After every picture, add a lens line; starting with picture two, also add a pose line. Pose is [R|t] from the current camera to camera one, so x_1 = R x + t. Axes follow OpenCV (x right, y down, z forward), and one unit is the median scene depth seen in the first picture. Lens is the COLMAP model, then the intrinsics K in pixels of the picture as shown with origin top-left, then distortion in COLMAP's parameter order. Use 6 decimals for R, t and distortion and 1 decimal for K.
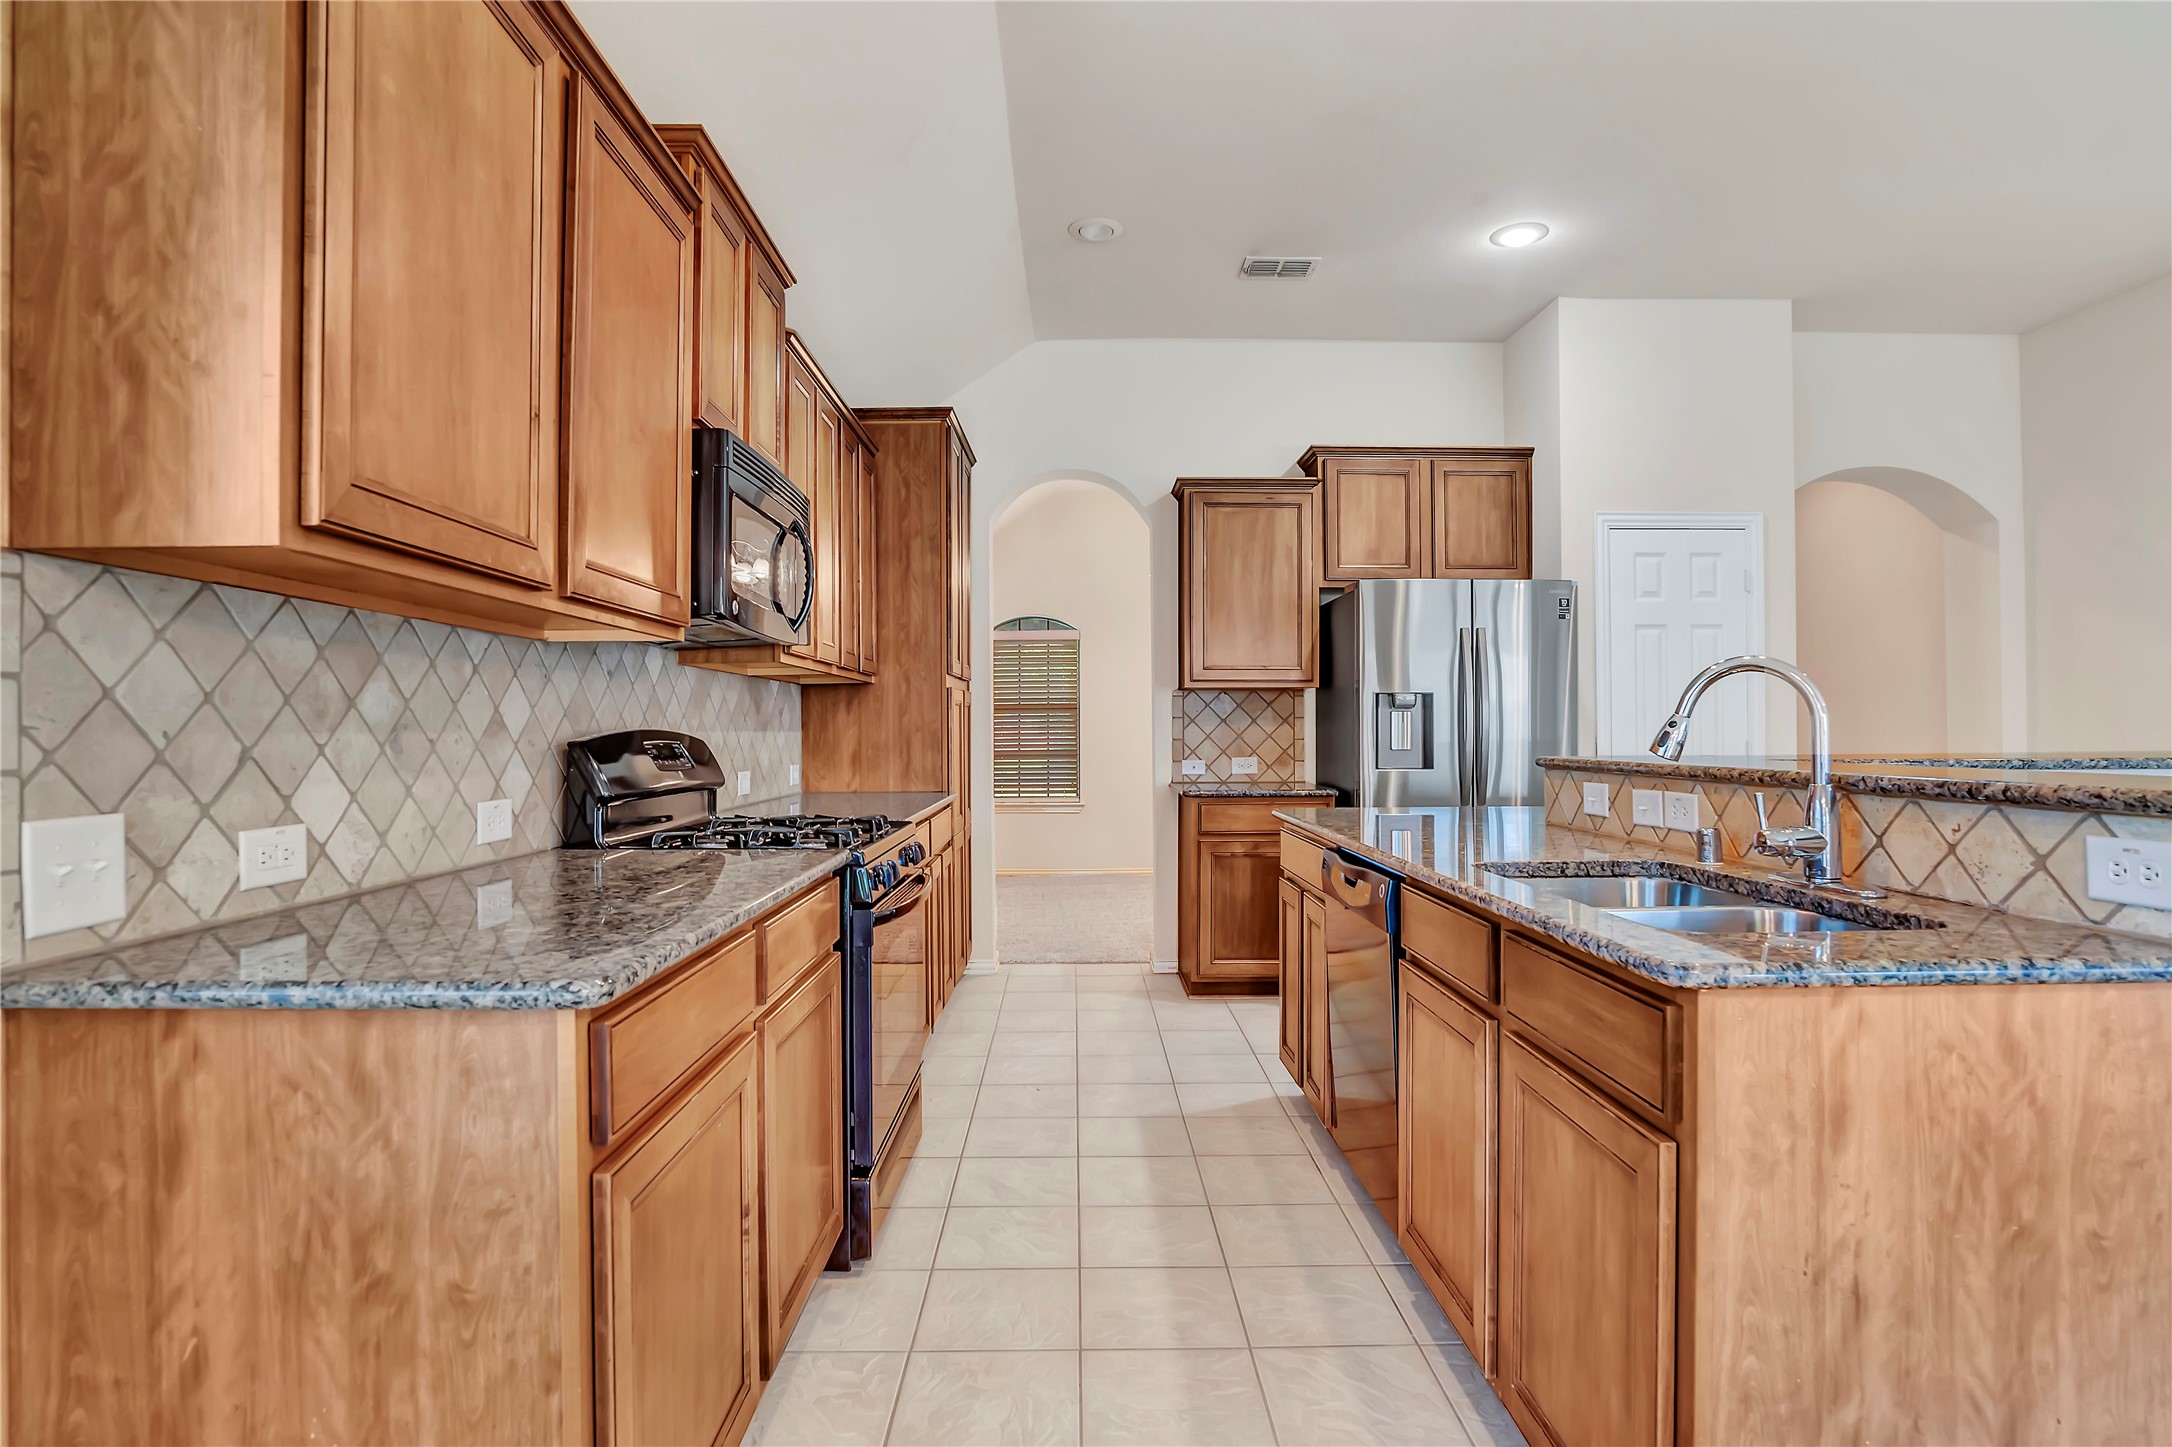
lens RADIAL K [[1114.1, 0, 1082.7], [0, 1114.1, 709.3], [0, 0, 1]] dist [-0.051709, 0.017210]
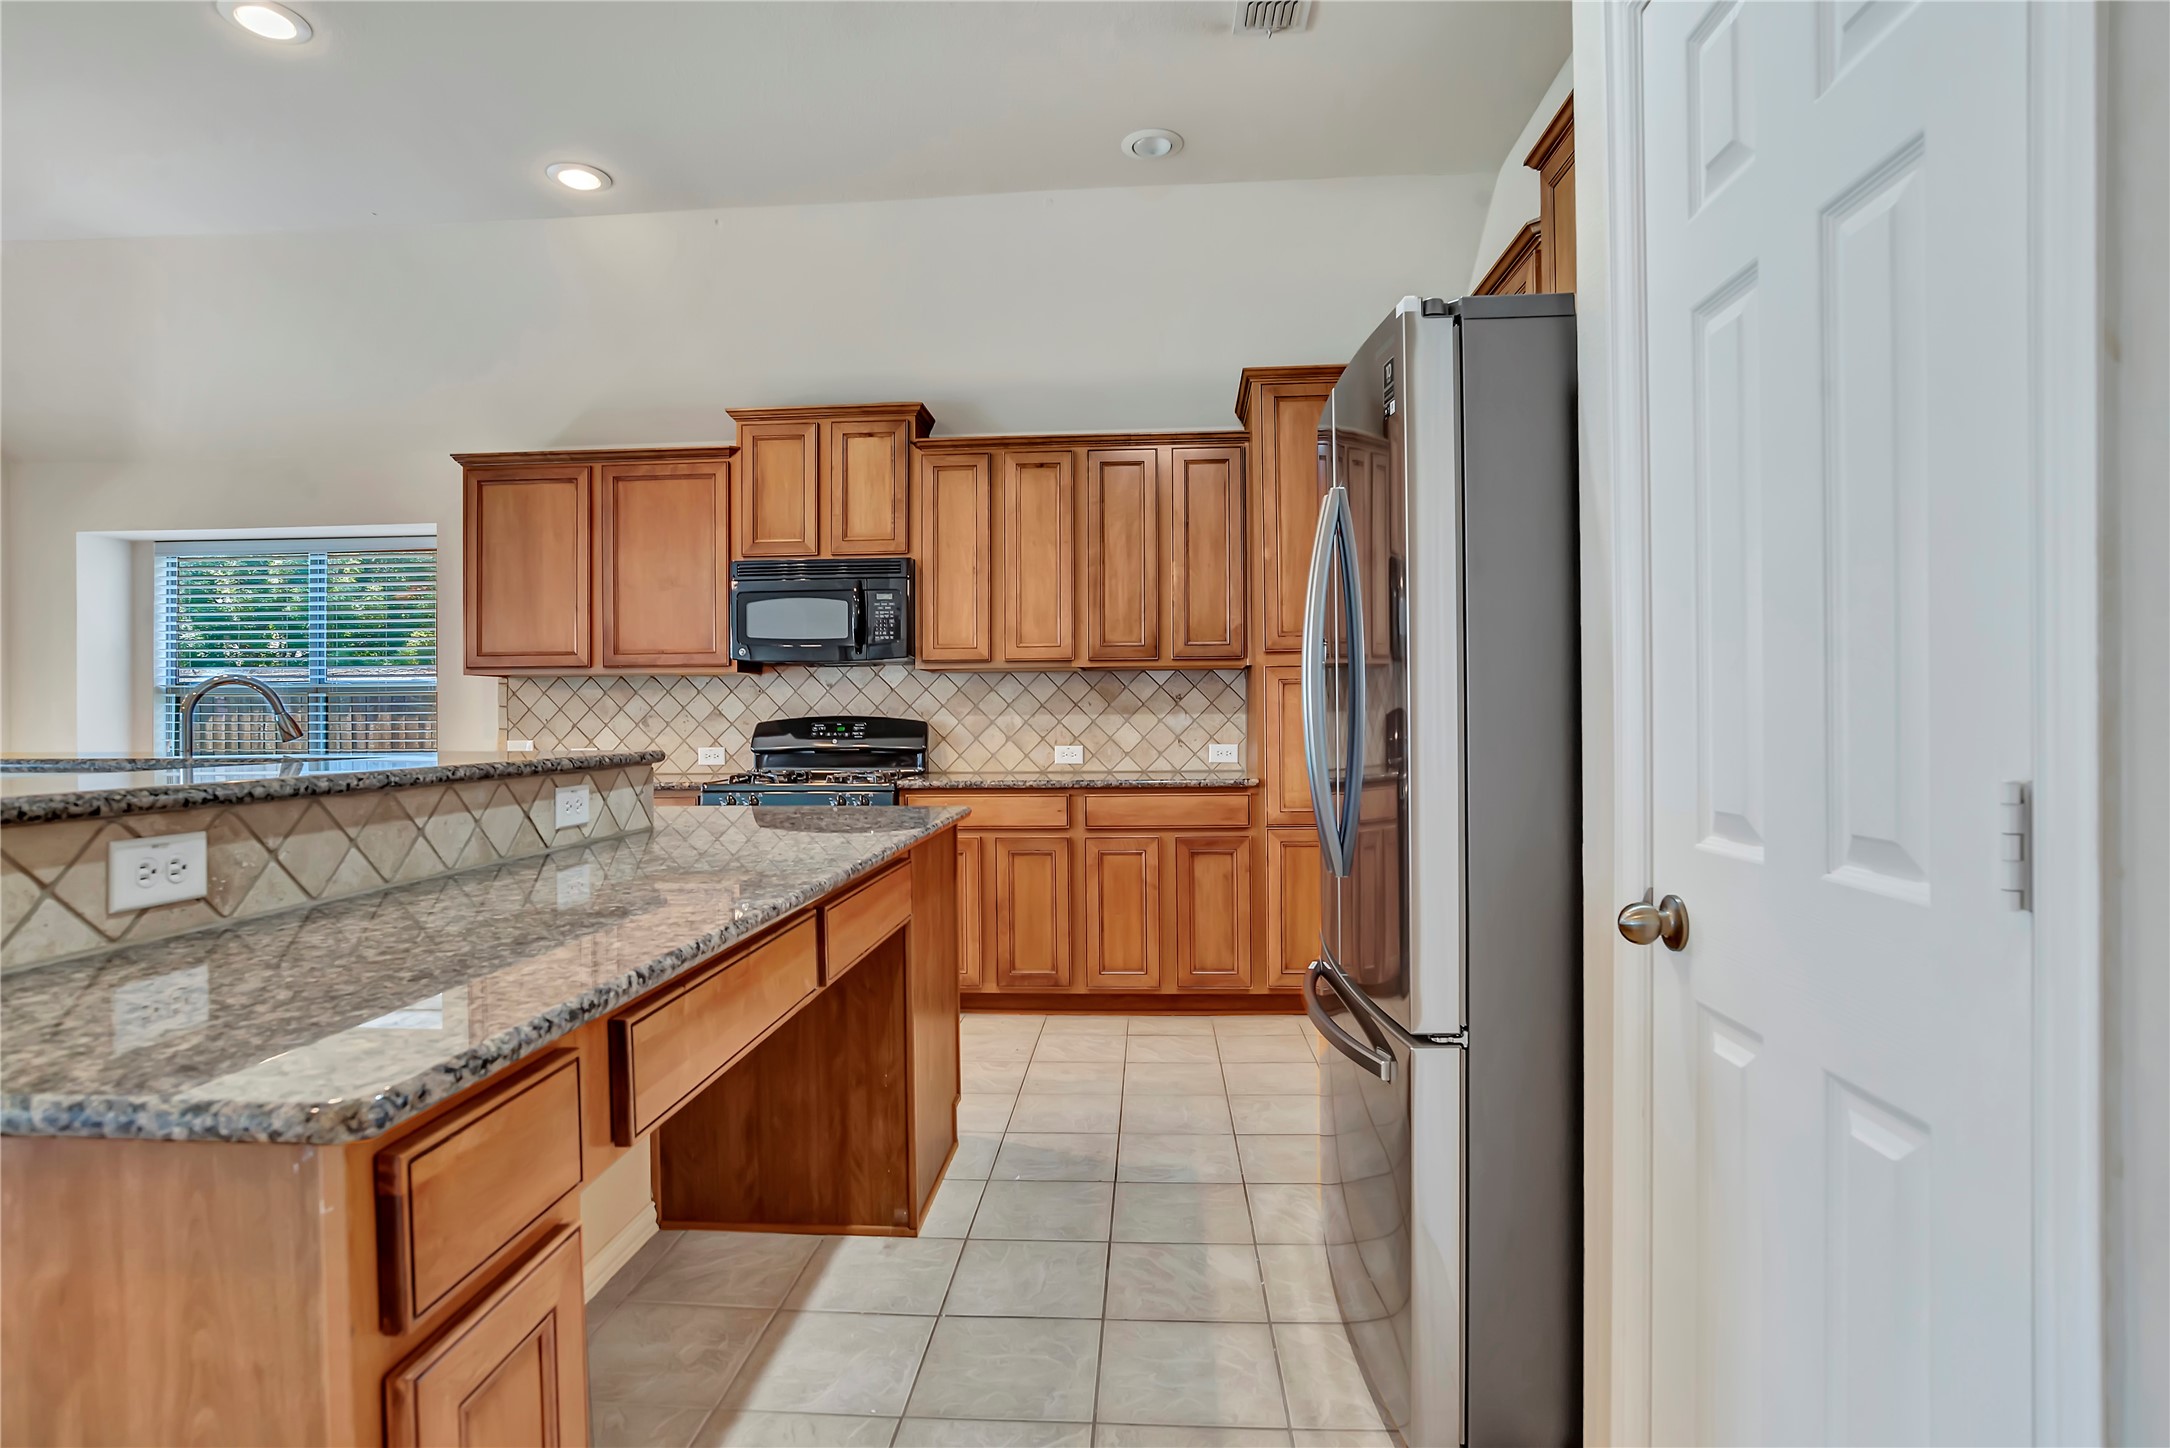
lens RADIAL K [[1113.1, 0, 1072.4], [0, 1113.1, 706.6], [0, 0, 1]] dist [-0.051709, 0.017210]
pose [[-0.082704, -0.004716, -0.996563, 1.779676], [0.028321, 0.999574, -0.007081, 0.035798], [0.996172, -0.028809, -0.082535, 2.000343]]
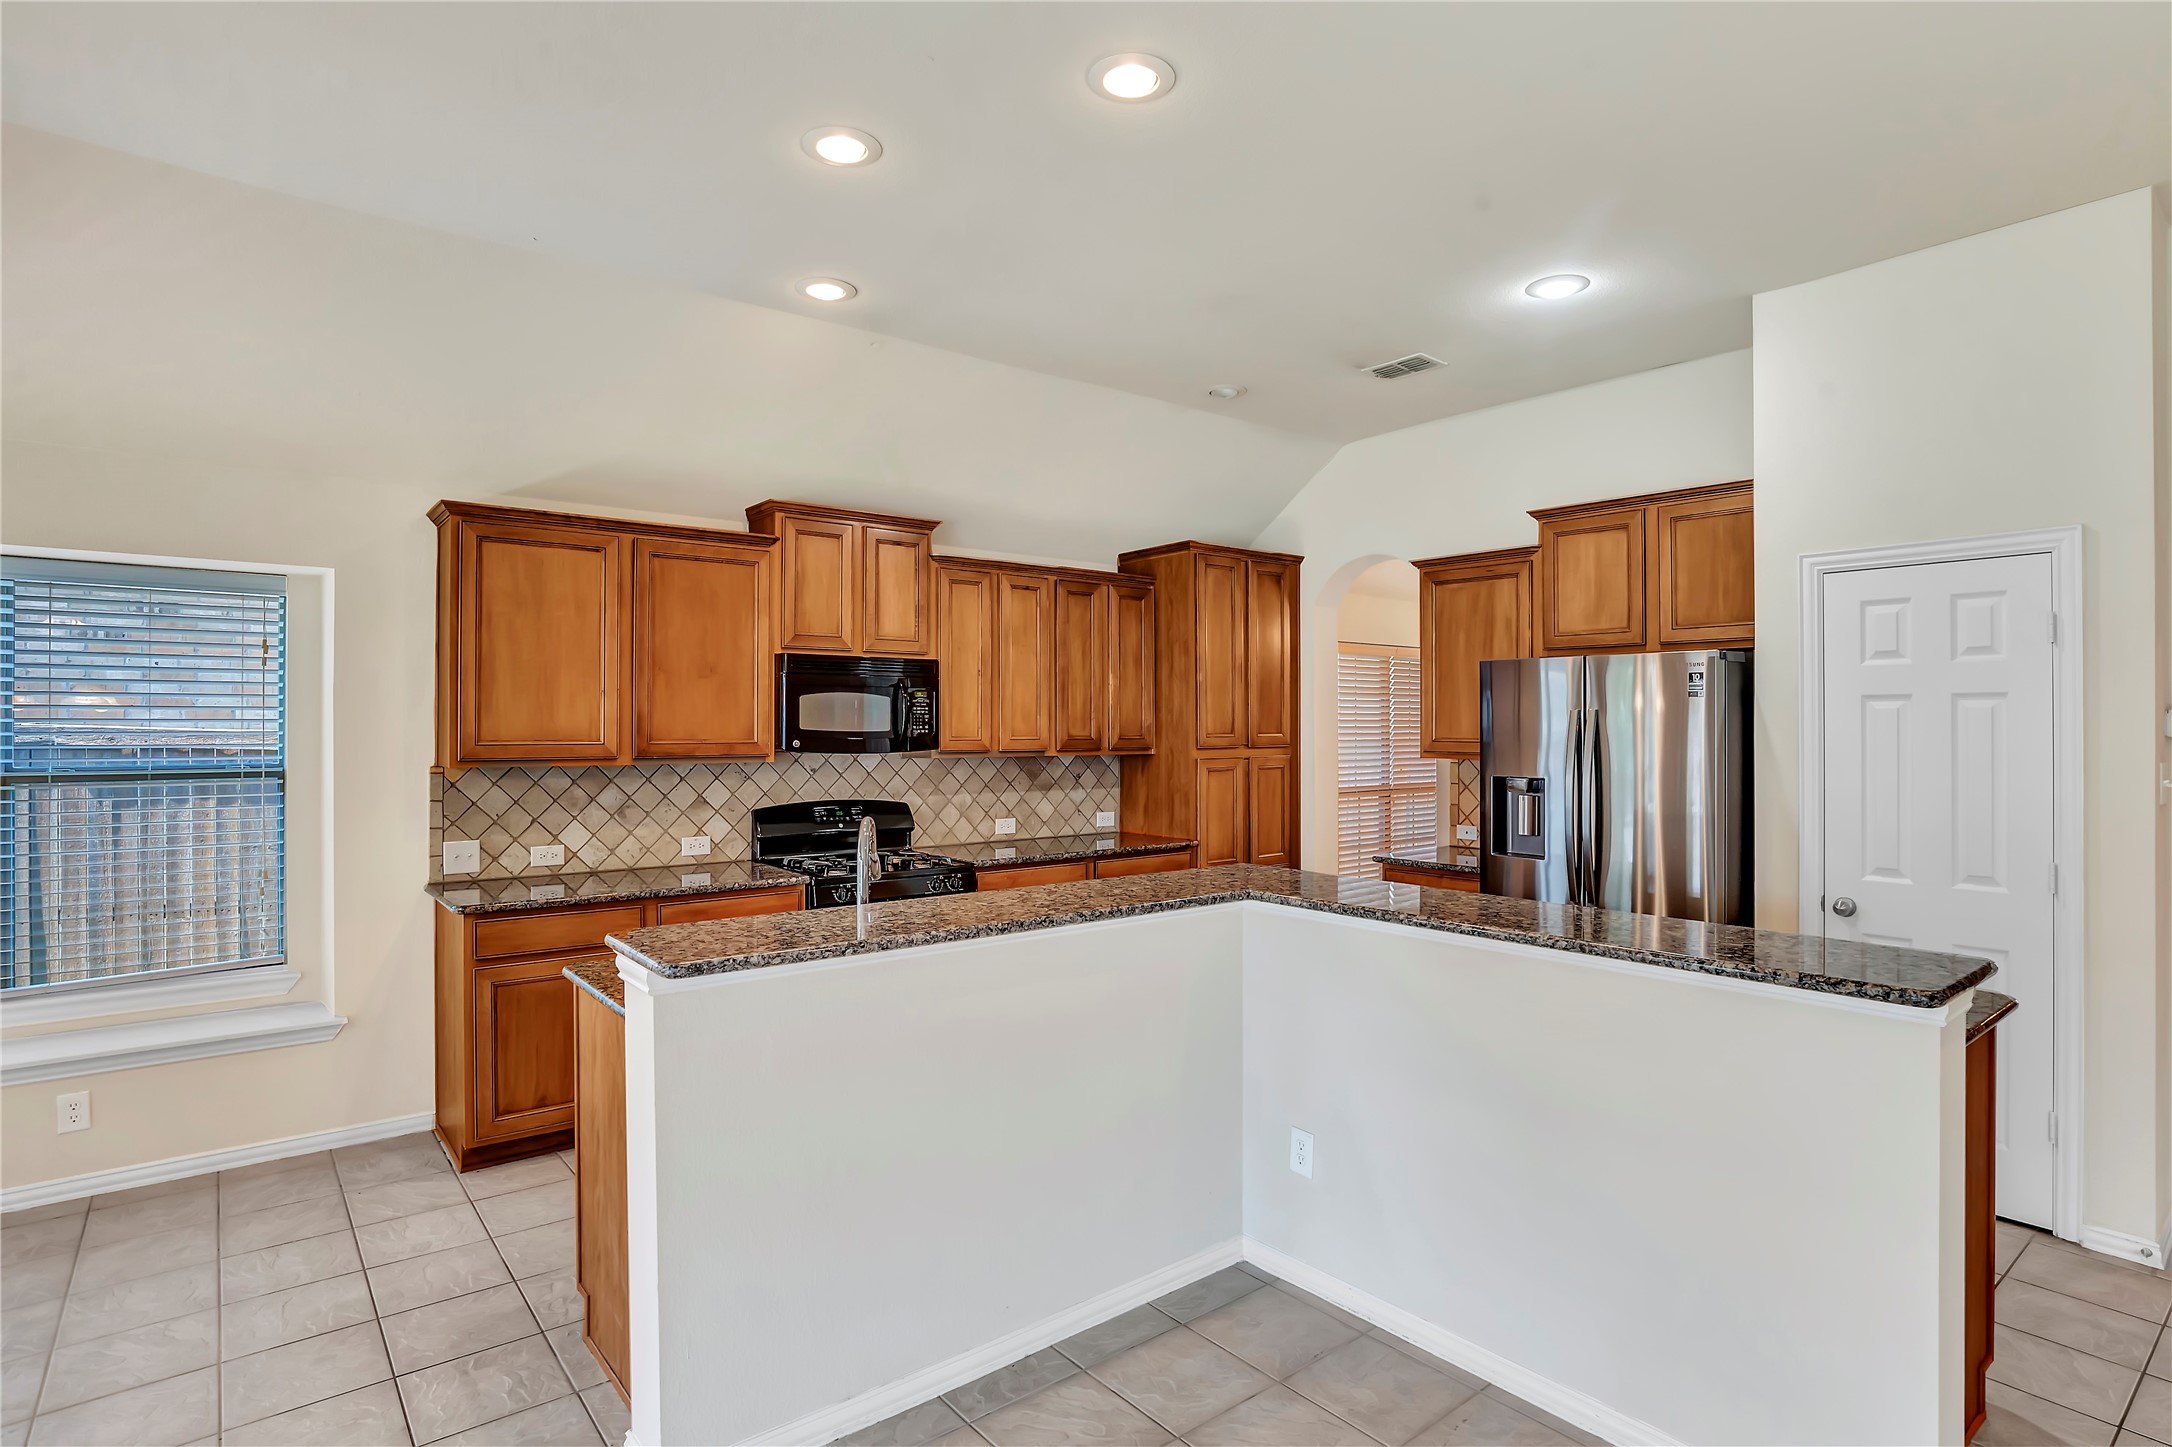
lens RADIAL K [[1114.1, 0, 1075.4], [0, 1114.1, 694.8], [0, 0, 1]] dist [-0.051709, 0.017210]
pose [[0.615794, -0.016750, -0.787729, 1.753704], [0.012802, 0.999855, -0.011253, -0.173972], [0.787803, -0.003155, 0.615919, 0.227251]]
